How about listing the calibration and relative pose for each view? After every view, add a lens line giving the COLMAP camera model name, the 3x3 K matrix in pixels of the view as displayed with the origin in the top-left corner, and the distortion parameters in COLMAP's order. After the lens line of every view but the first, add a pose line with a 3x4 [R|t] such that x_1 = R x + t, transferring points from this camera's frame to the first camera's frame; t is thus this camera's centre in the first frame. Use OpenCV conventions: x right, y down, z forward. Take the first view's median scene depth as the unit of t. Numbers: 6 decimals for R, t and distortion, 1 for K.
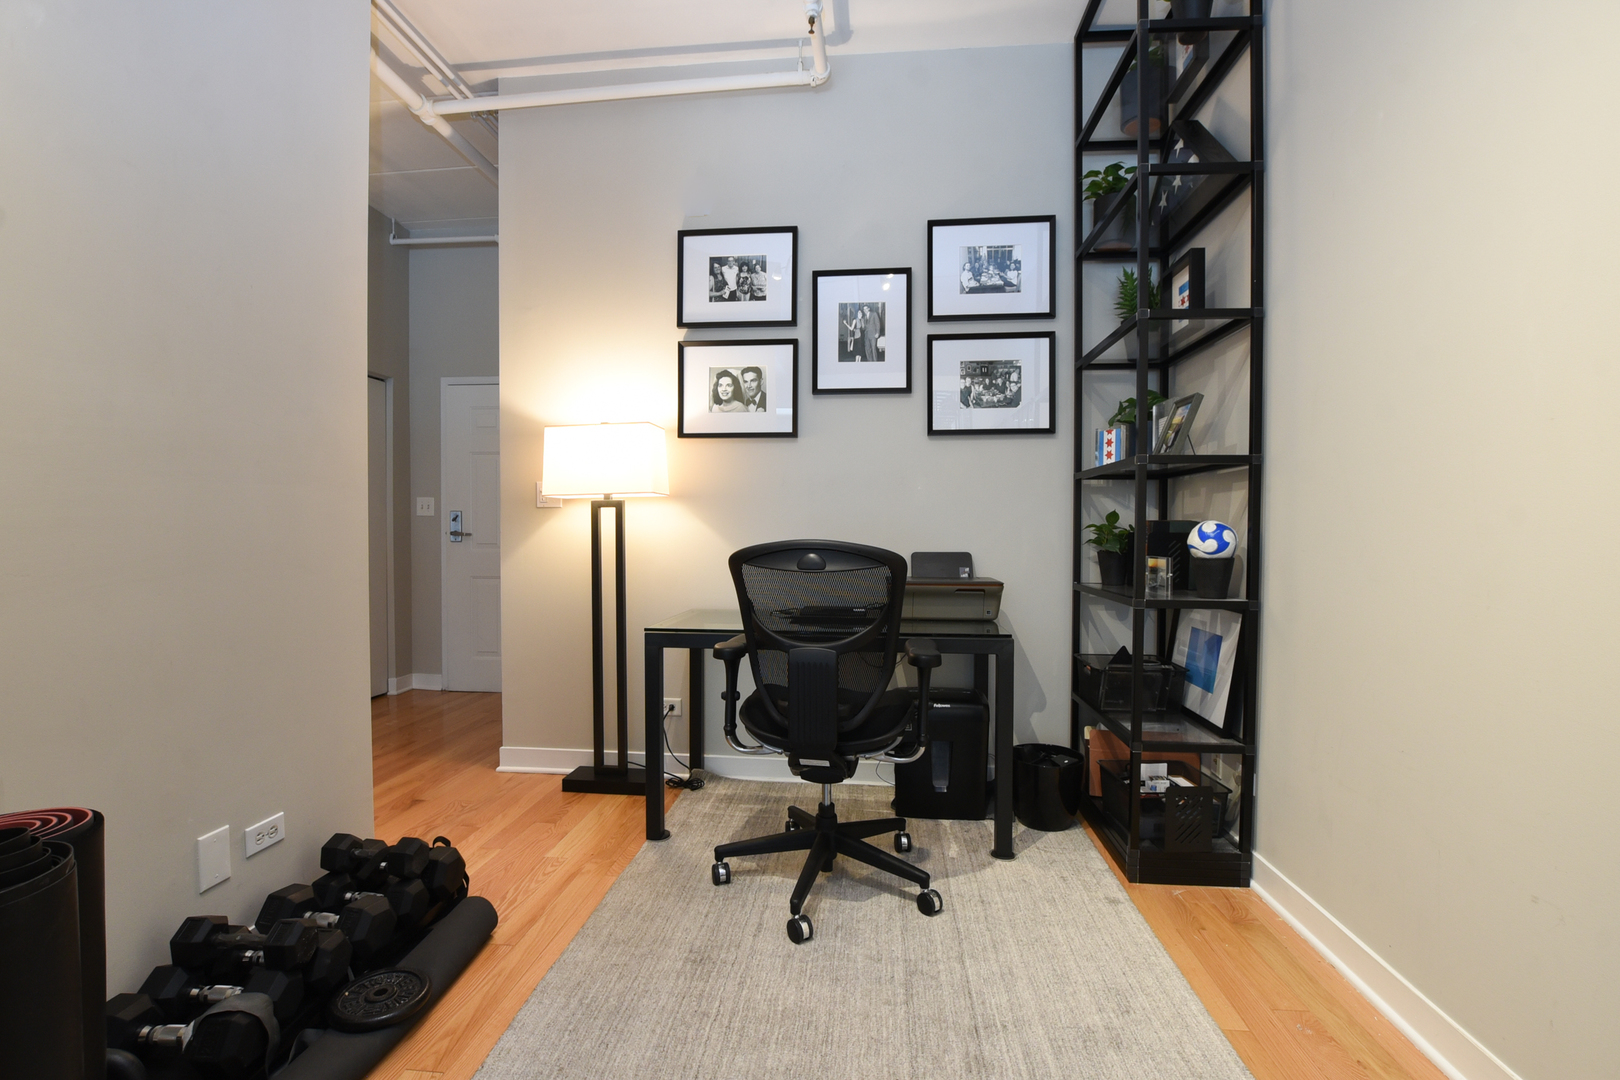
lens RADIAL K [[717.3, 0, 813.9], [0, 717.3, 547.5], [0, 0, 1]] dist [-0.035166, 0.005156]
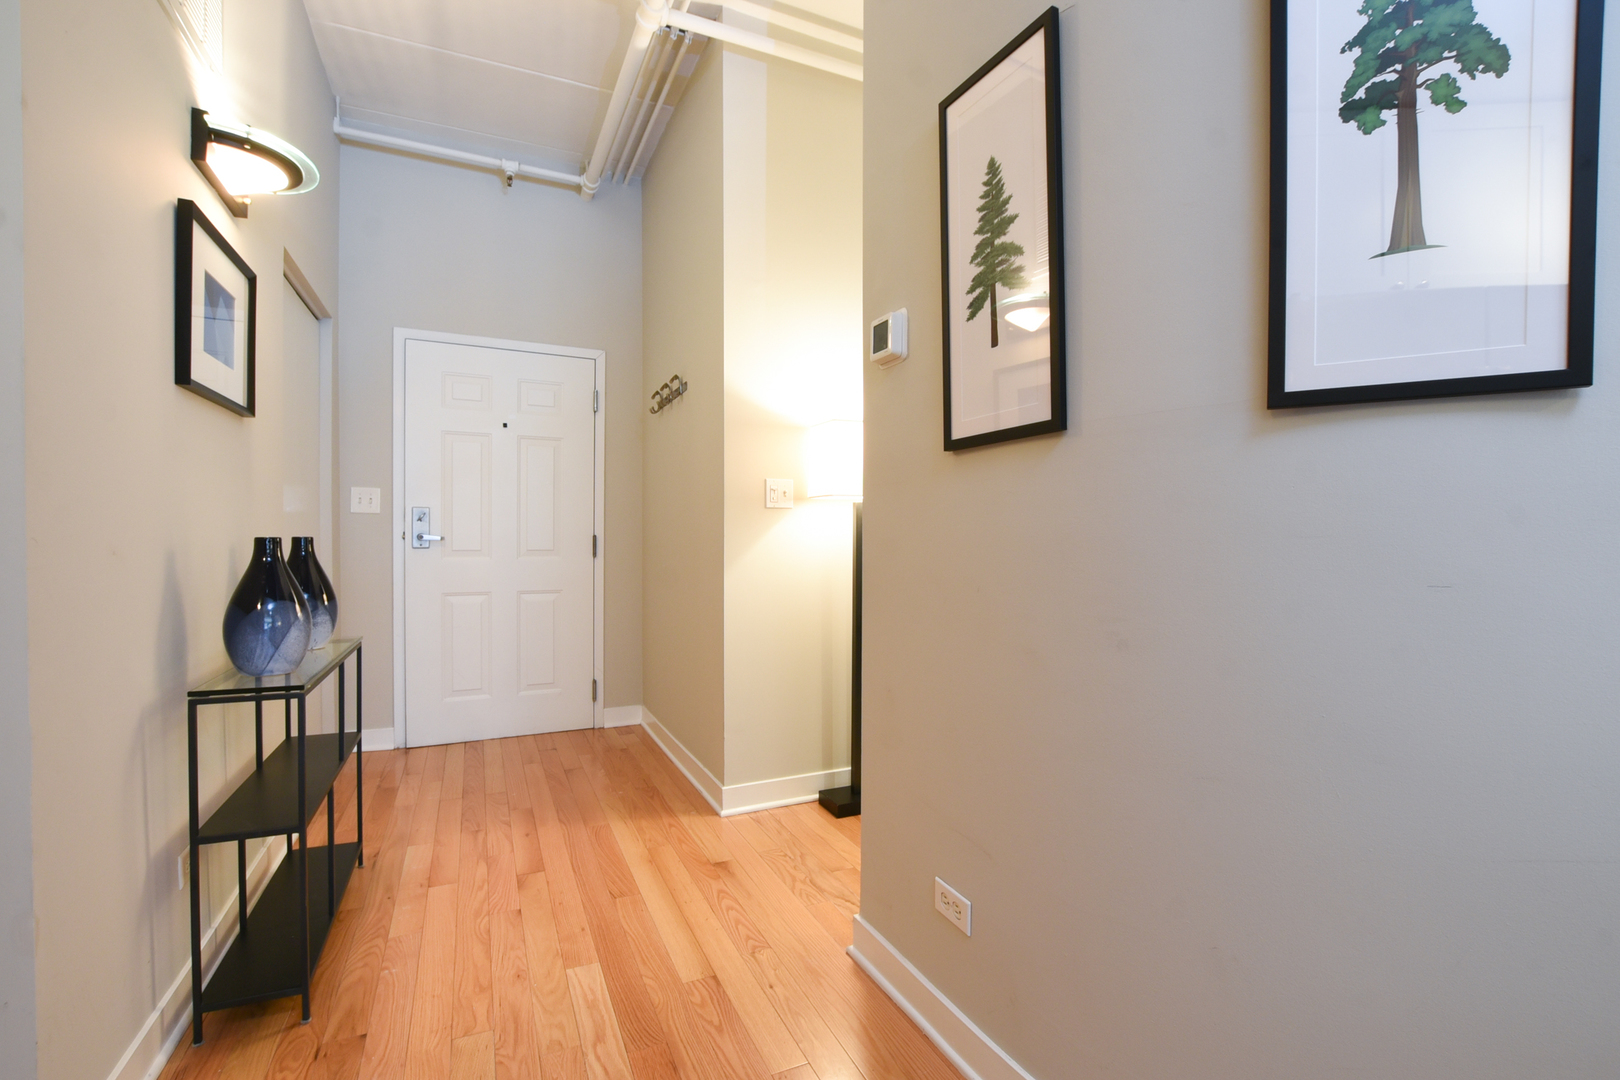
lens RADIAL K [[717.3, 0, 813.3], [0, 717.3, 549.3], [0, 0, 1]] dist [-0.035166, 0.005156]
pose [[0.857899, -0.008912, 0.513741, -0.857128], [0.010238, 0.999948, 0.000250, -0.004157], [-0.513716, 0.005045, 0.857945, 0.227176]]
